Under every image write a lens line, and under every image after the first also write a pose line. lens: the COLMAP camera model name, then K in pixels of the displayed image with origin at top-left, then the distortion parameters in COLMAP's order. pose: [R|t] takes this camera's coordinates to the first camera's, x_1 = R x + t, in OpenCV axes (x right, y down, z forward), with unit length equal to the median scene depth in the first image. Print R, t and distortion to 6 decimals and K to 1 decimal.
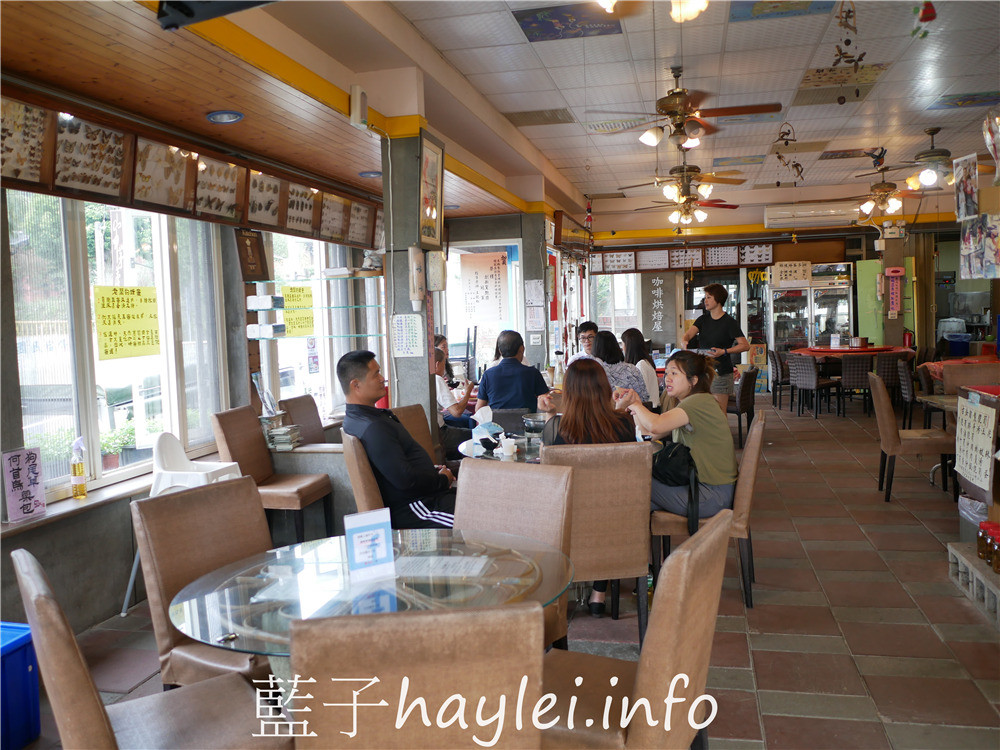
lens RADIAL K [[865.4, 0, 500.0], [0, 865.4, 375.0], [0, 0, 1]] dist [-0.026455, -0.015228]
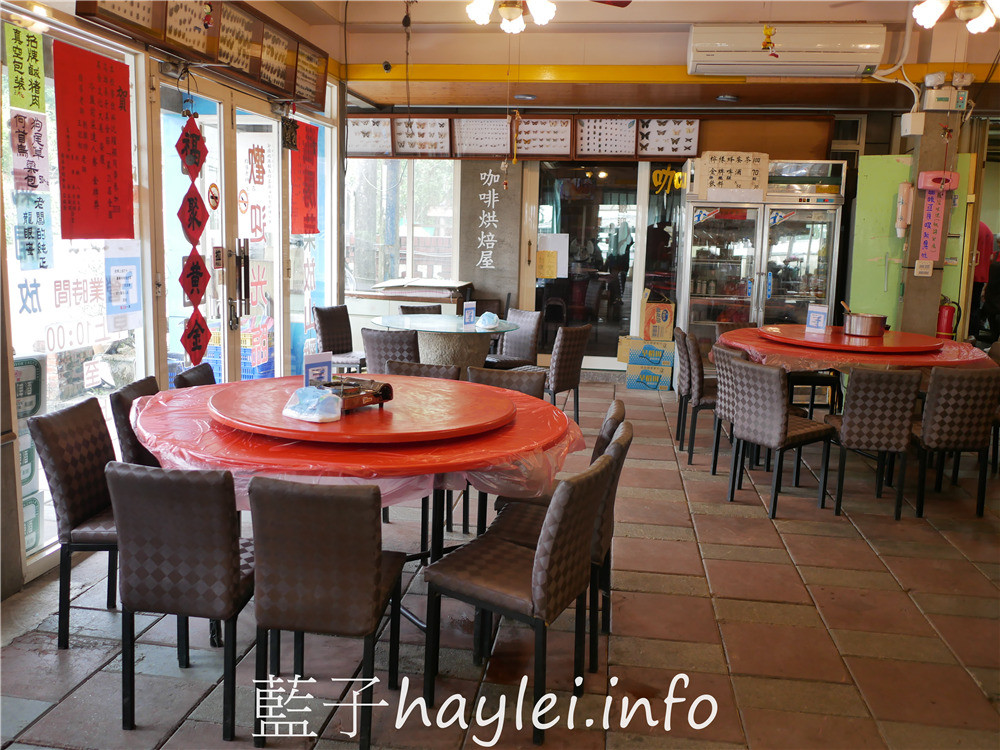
lens RADIAL K [[865.4, 0, 500.0], [0, 865.4, 375.0], [0, 0, 1]] dist [-0.026455, -0.015228]
pose [[0.994115, 0.045570, 0.098284, 0.145268], [-0.054797, 0.994127, 0.093325, -0.036305], [-0.093453, -0.098161, 0.990773, 0.459054]]
